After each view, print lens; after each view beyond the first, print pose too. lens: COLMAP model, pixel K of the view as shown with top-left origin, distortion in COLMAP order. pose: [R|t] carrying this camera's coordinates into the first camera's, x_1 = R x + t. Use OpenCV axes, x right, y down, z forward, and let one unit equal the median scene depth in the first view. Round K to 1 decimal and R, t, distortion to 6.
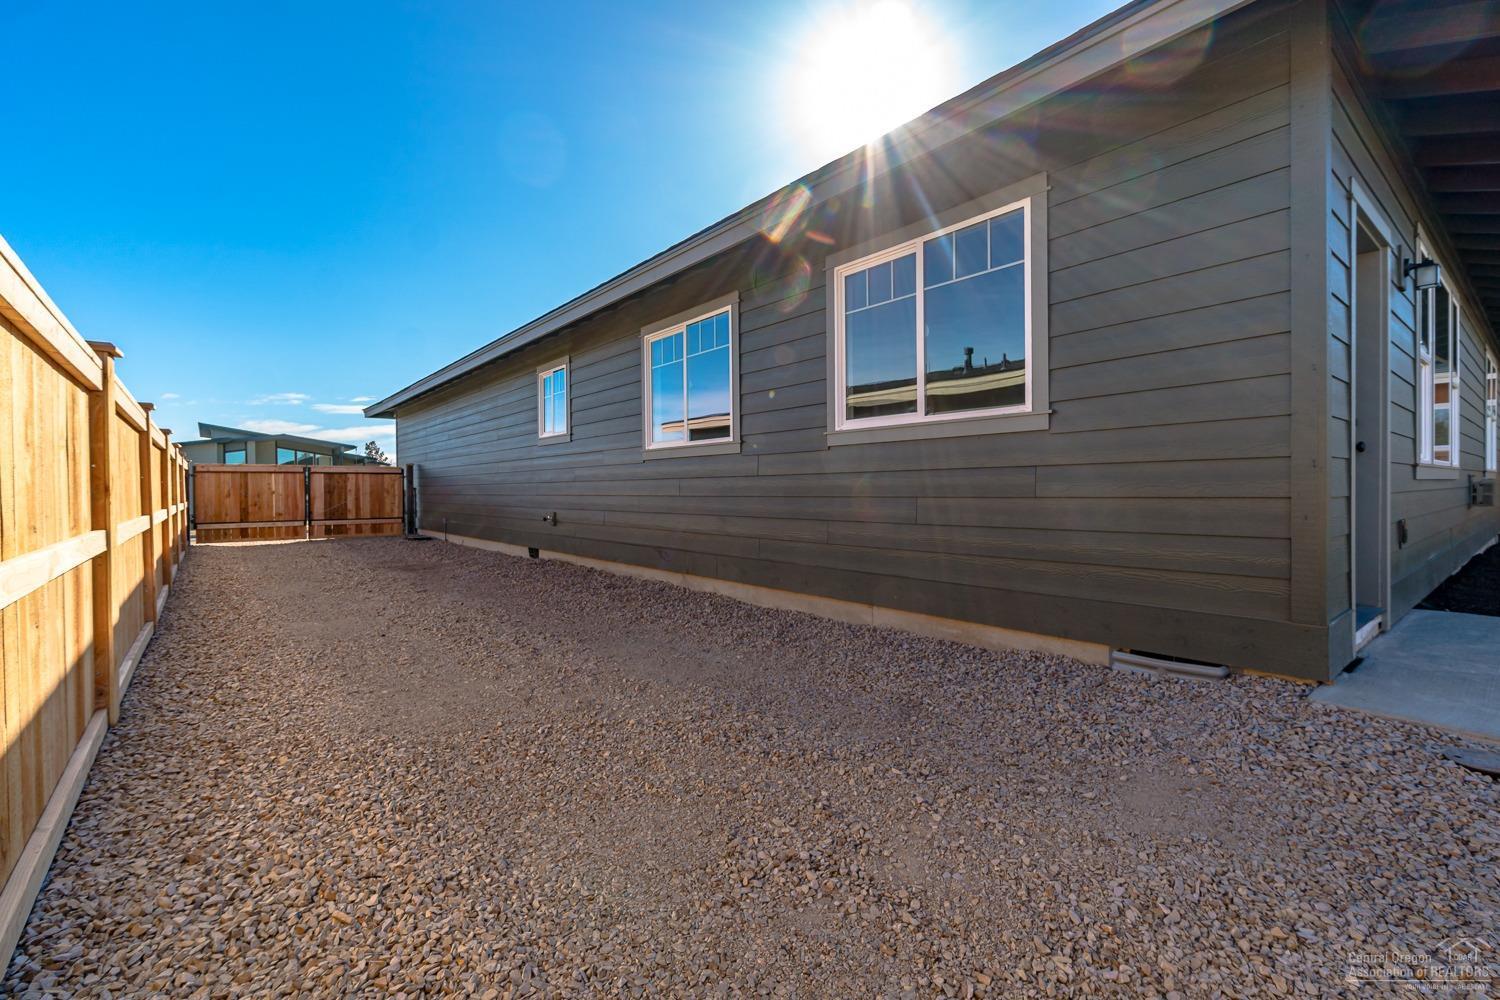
lens RADIAL K [[654.1, 0, 746.6], [0, 654.1, 489.8], [0, 0, 1]] dist [-0.001939, -0.000374]
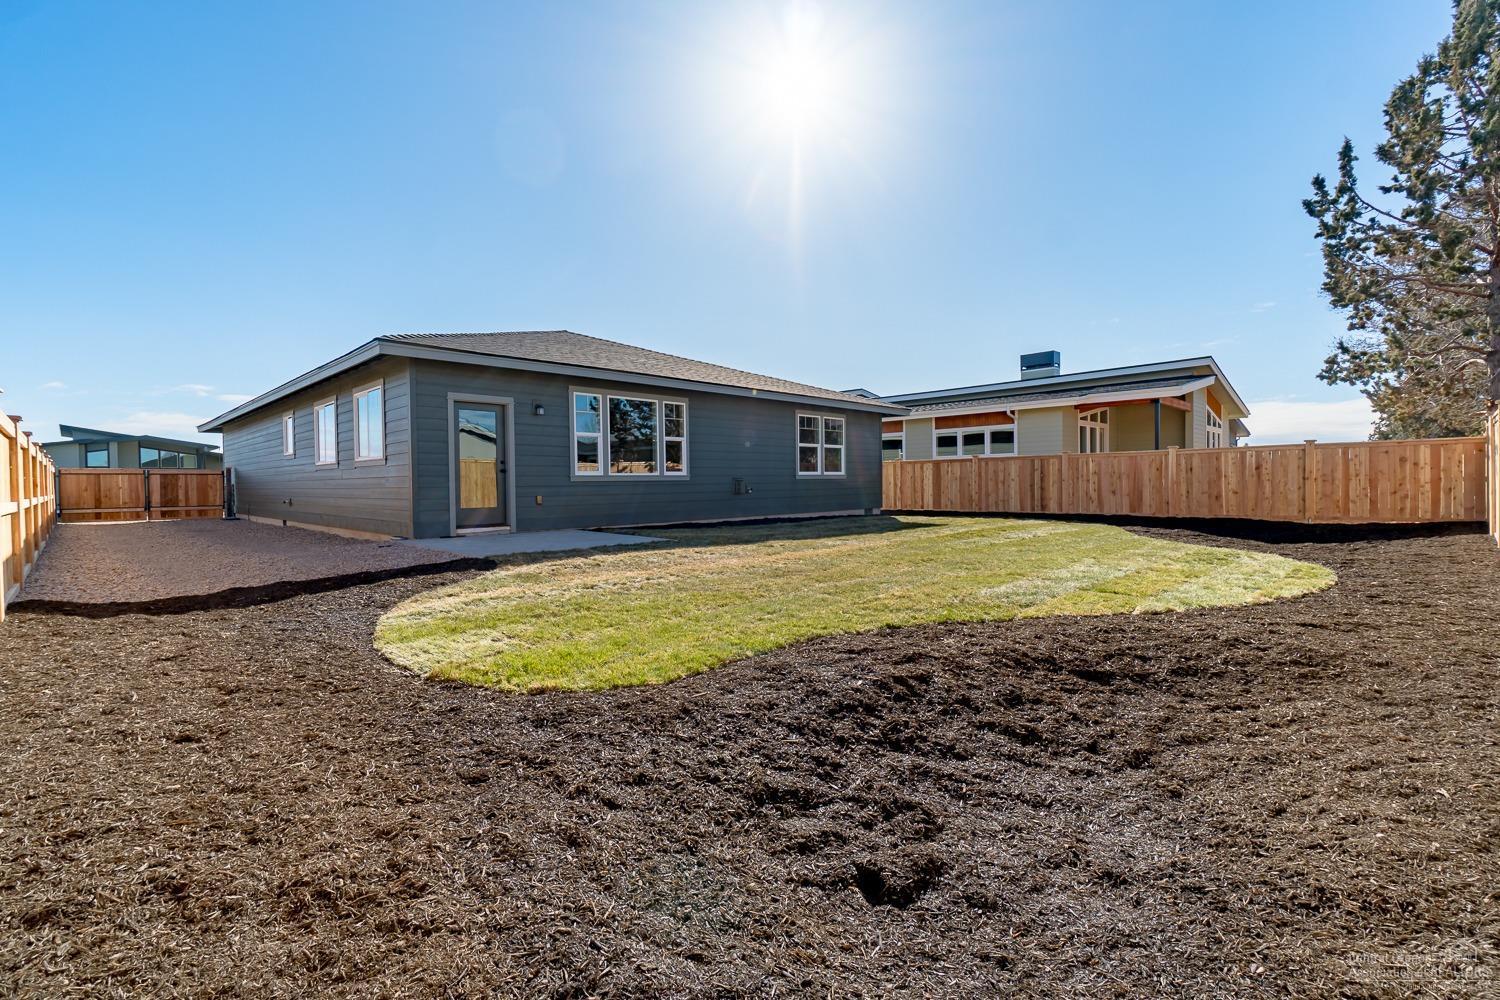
lens RADIAL K [[654.1, 0, 746.6], [0, 654.1, 489.8], [0, 0, 1]] dist [-0.001939, -0.000374]
pose [[0.993539, -0.002923, 0.113455, 0.454012], [0.002068, 0.999969, 0.007648, 0.000300], [-0.113474, -0.007364, 0.993514, -0.550413]]
